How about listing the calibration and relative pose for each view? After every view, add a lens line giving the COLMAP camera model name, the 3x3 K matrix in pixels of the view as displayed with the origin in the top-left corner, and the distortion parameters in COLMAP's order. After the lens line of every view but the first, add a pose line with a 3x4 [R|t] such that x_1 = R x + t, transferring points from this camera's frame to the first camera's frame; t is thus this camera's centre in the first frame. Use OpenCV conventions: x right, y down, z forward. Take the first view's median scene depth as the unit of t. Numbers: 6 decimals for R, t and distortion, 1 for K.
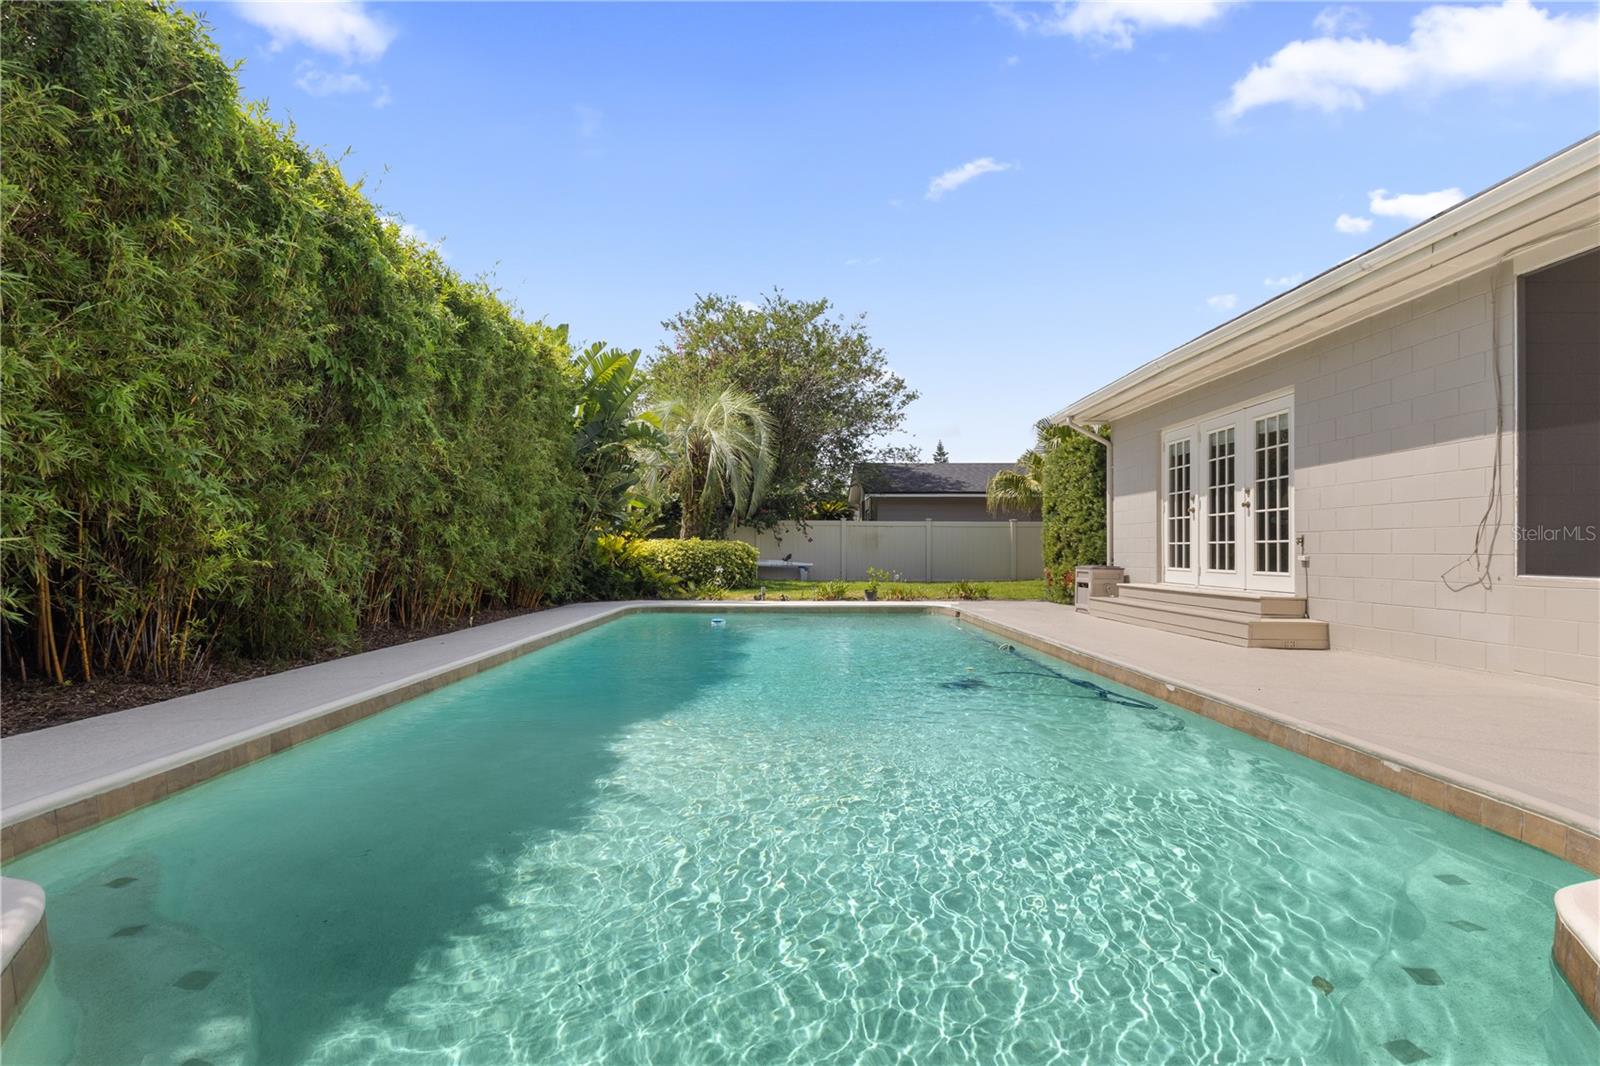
lens RADIAL K [[749.5, 0, 792.6], [0, 749.5, 545.8], [0, 0, 1]] dist [-0.002633, 0.003959]
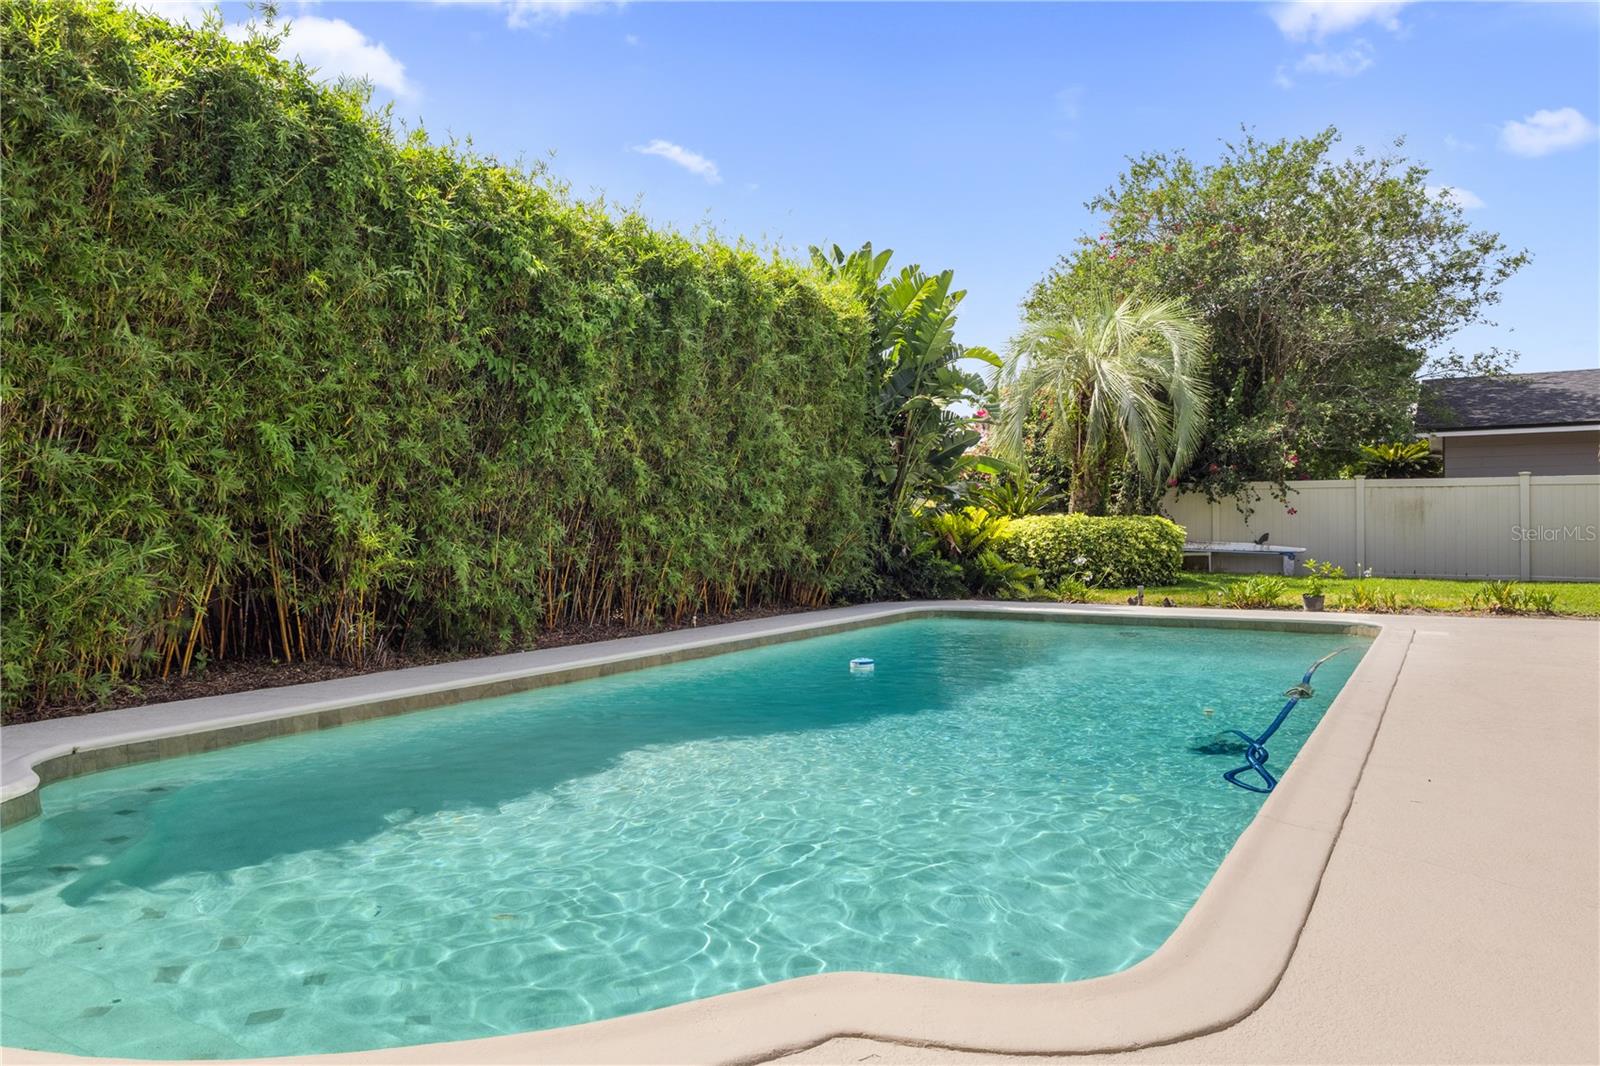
lens RADIAL K [[1085.1, 0, 800.4], [0, 1085.1, 521.6], [0, 0, 1]] dist [0.000098, 0.001419]
pose [[0.863230, -0.009793, -0.504716, 0.183437], [0.012902, 0.999913, 0.002665, -0.010474], [0.504646, -0.008812, 0.863282, -0.023954]]
